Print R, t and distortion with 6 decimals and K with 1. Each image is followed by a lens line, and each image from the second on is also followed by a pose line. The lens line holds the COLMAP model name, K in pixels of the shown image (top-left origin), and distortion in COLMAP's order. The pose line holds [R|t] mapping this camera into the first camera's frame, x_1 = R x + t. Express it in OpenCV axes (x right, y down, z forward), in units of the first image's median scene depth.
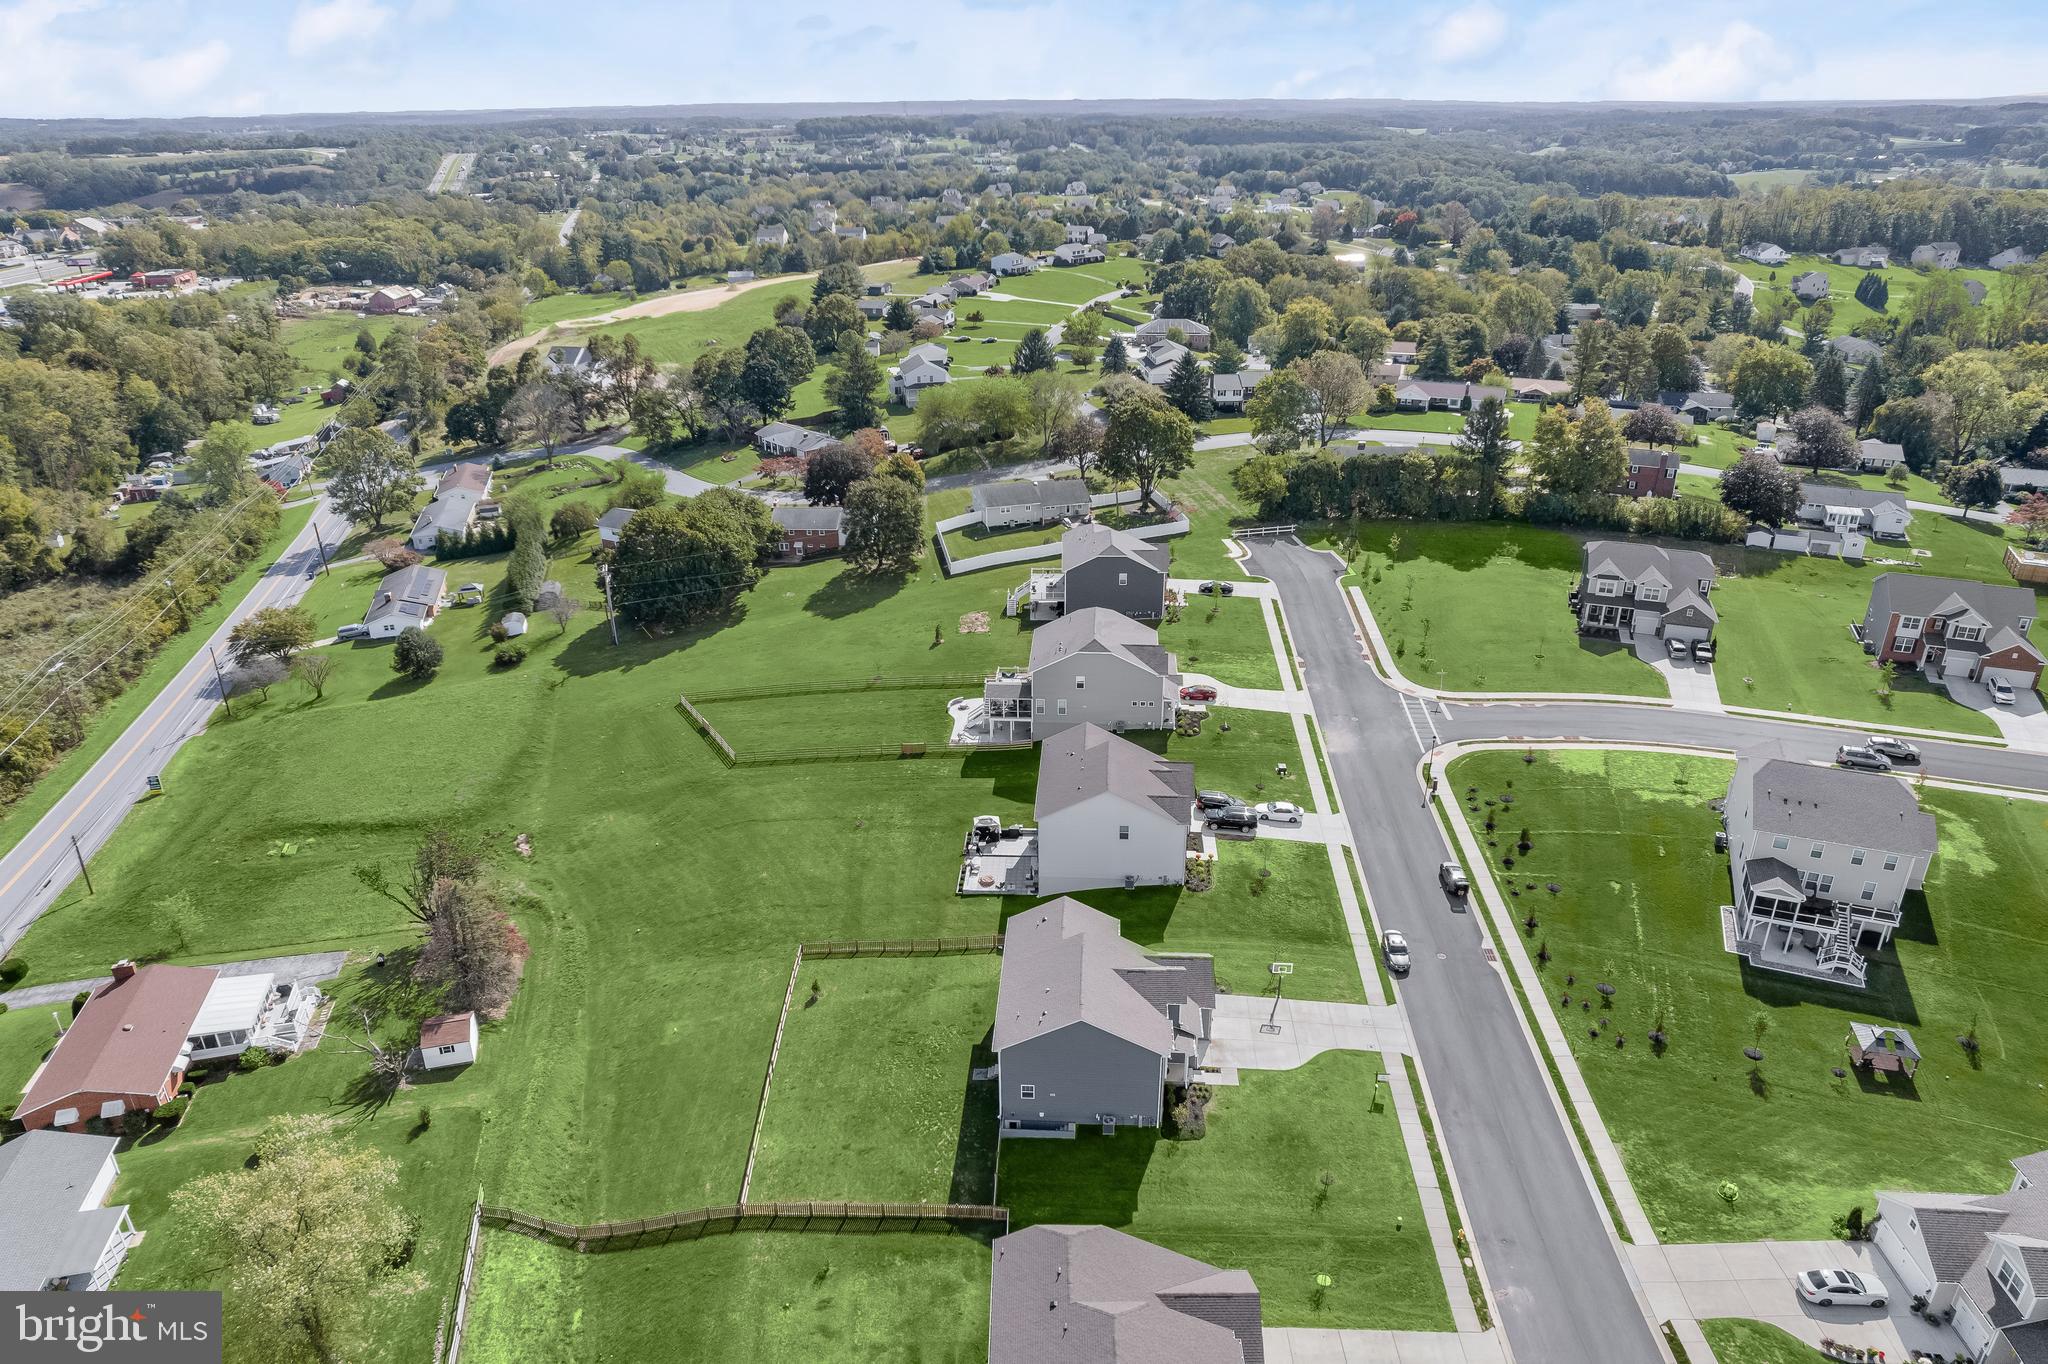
lens RADIAL K [[1308.1, 0, 1022.0], [0, 1308.1, 669.9], [0, 0, 1]] dist [-0.069428, 0.060771]
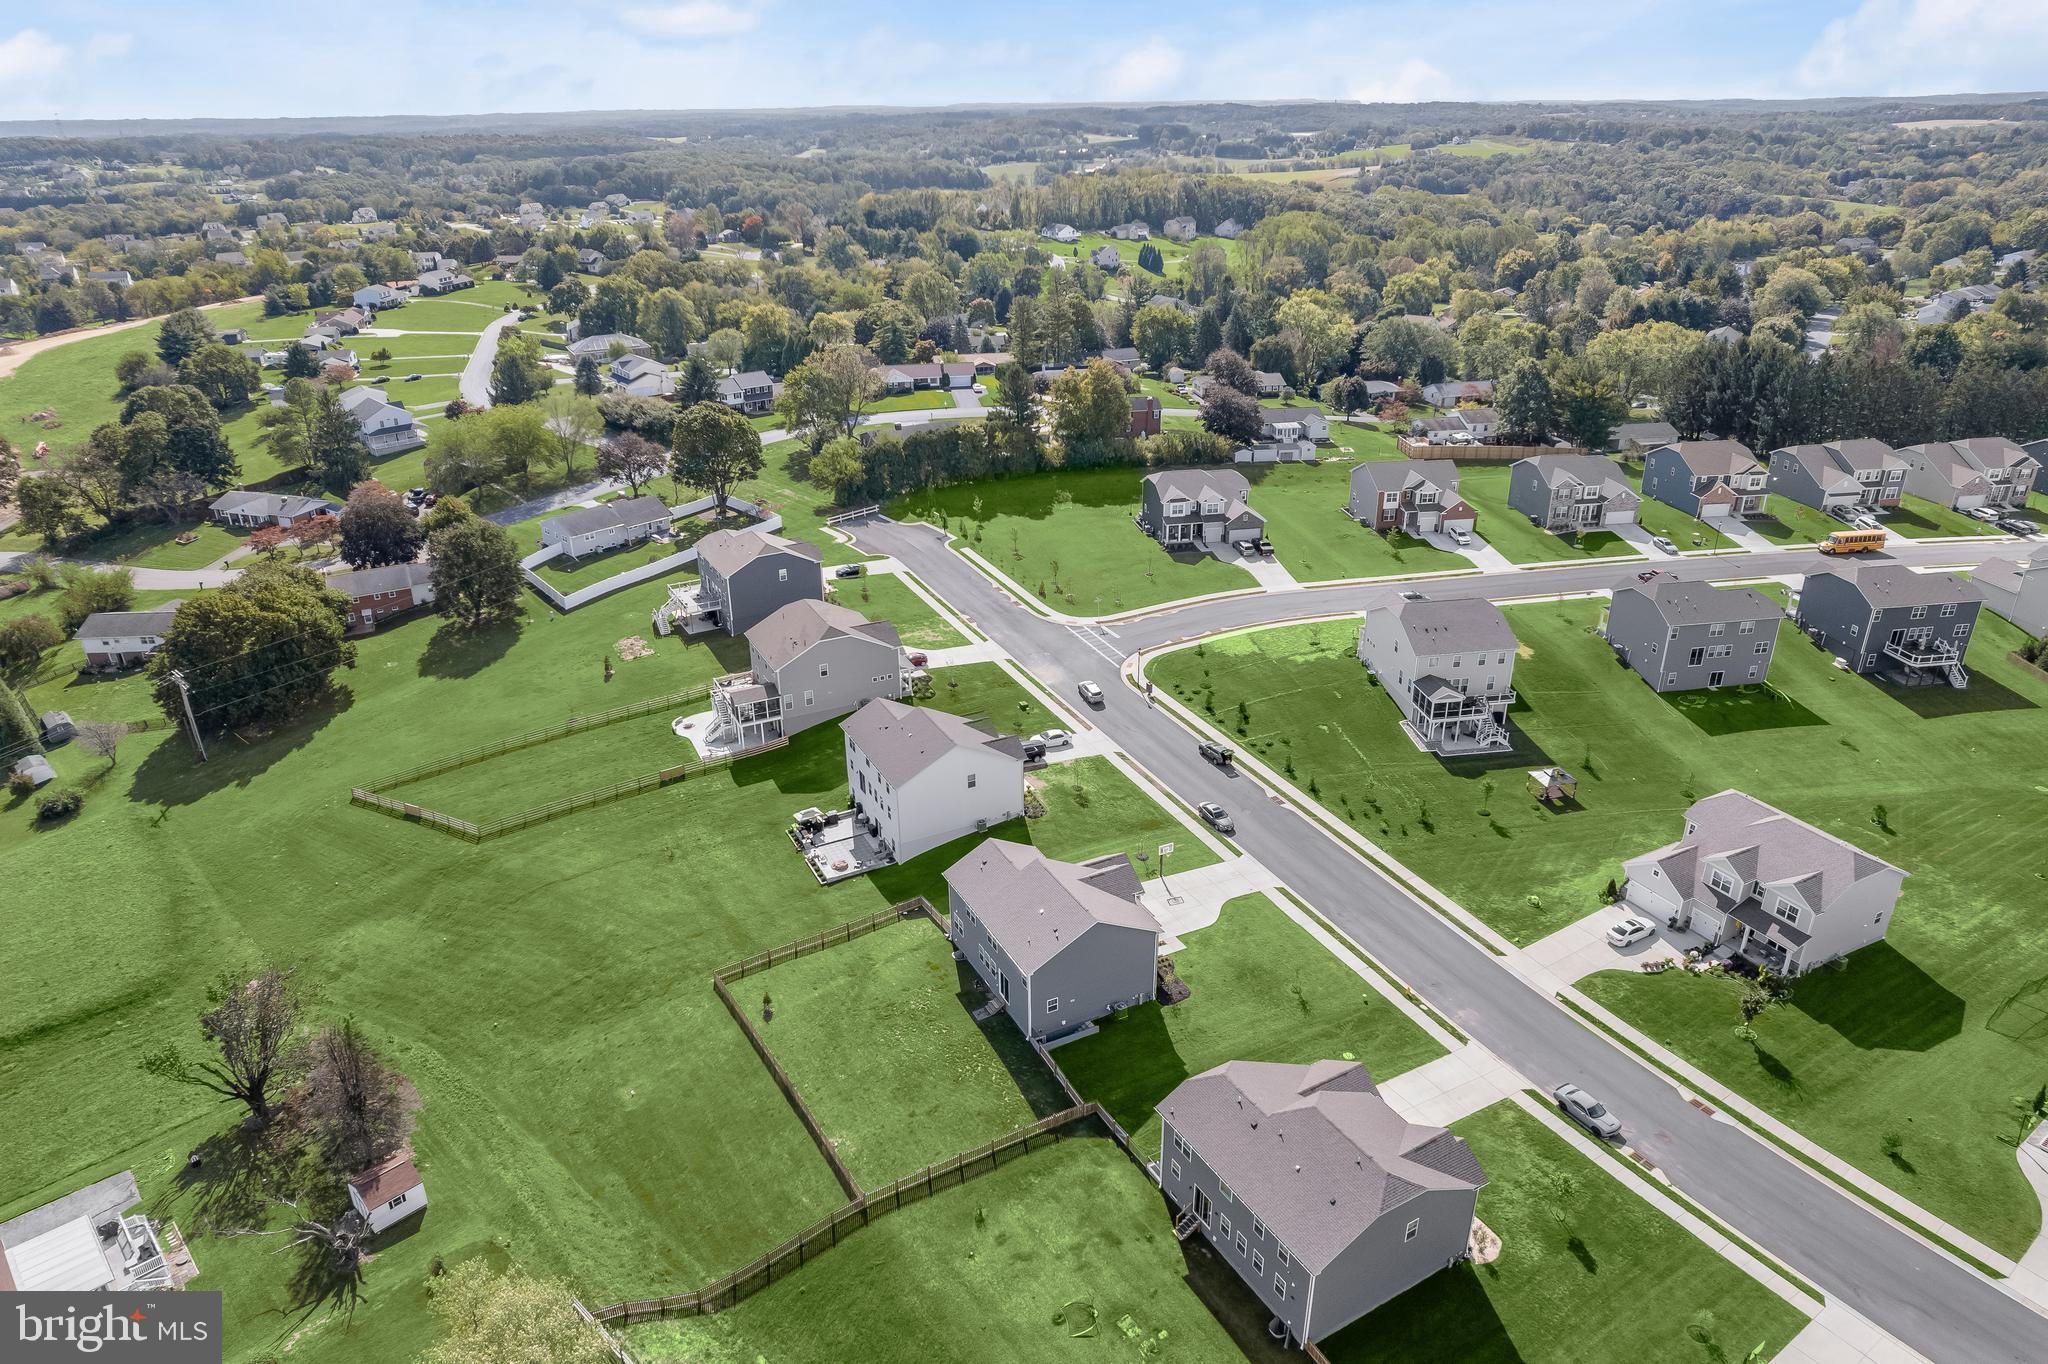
lens RADIAL K [[1308.1, 0, 1021.3], [0, 1308.1, 662.6], [0, 0, 1]] dist [-0.069428, 0.060771]
pose [[0.863852, -0.204539, 0.460352, -0.347723], [0.210015, 0.976882, 0.039945, -0.005447], [-0.457880, 0.062174, 0.886837, 0.015129]]
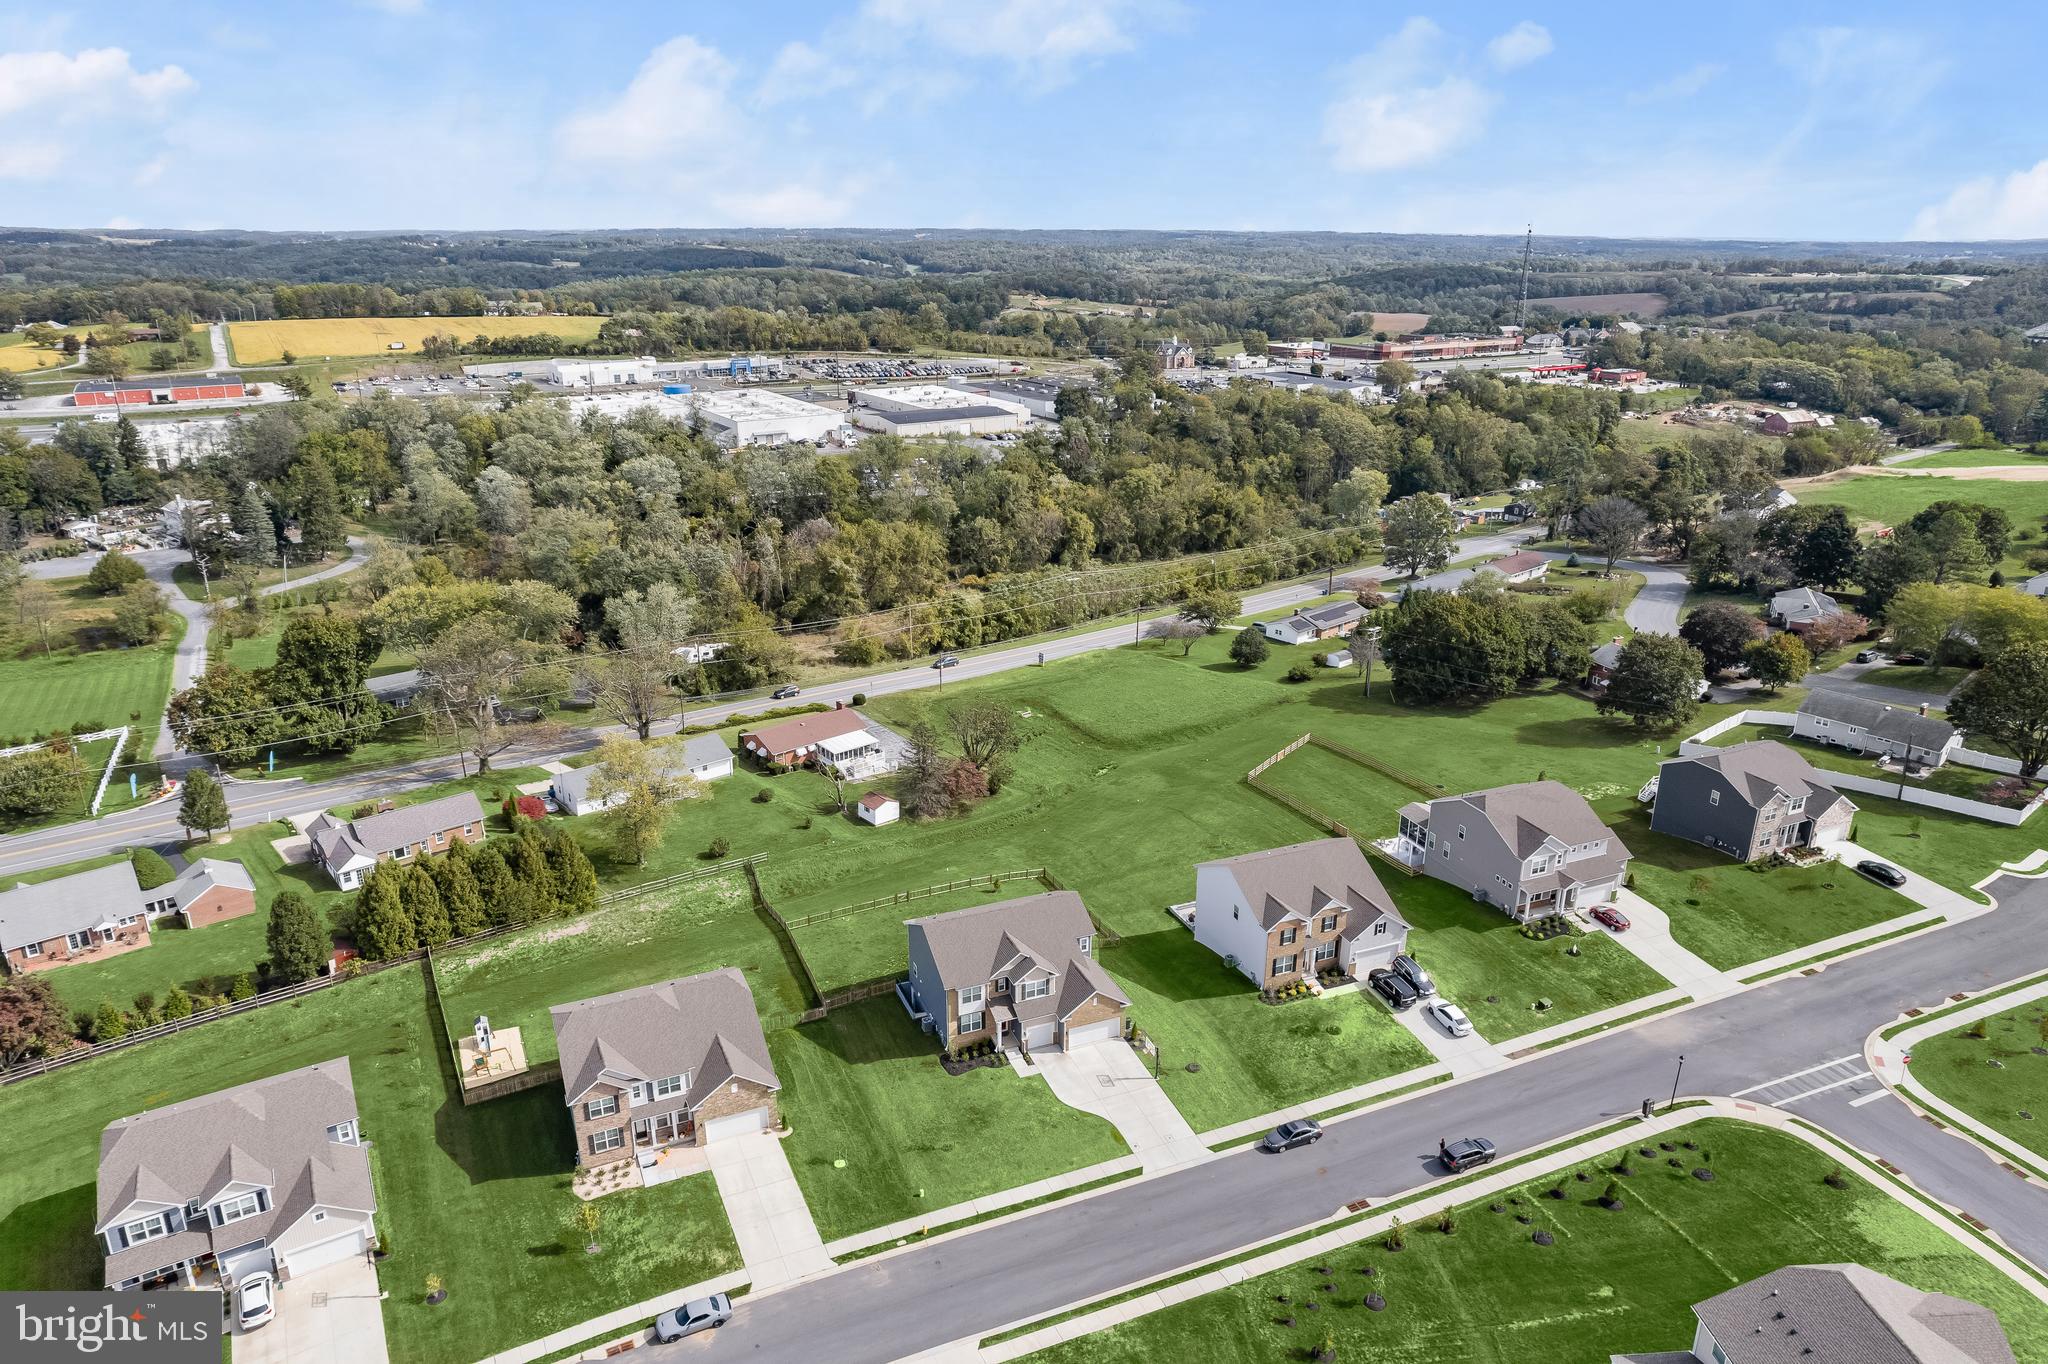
lens RADIAL K [[1308.1, 0, 1020.7], [0, 1308.1, 674.6], [0, 0, 1]] dist [-0.069428, 0.060771]
pose [[0.431117, 0.306456, -0.848659, 0.804367], [-0.373944, 0.916663, 0.141050, -0.130123], [0.821160, 0.256542, 0.509787, 0.255114]]
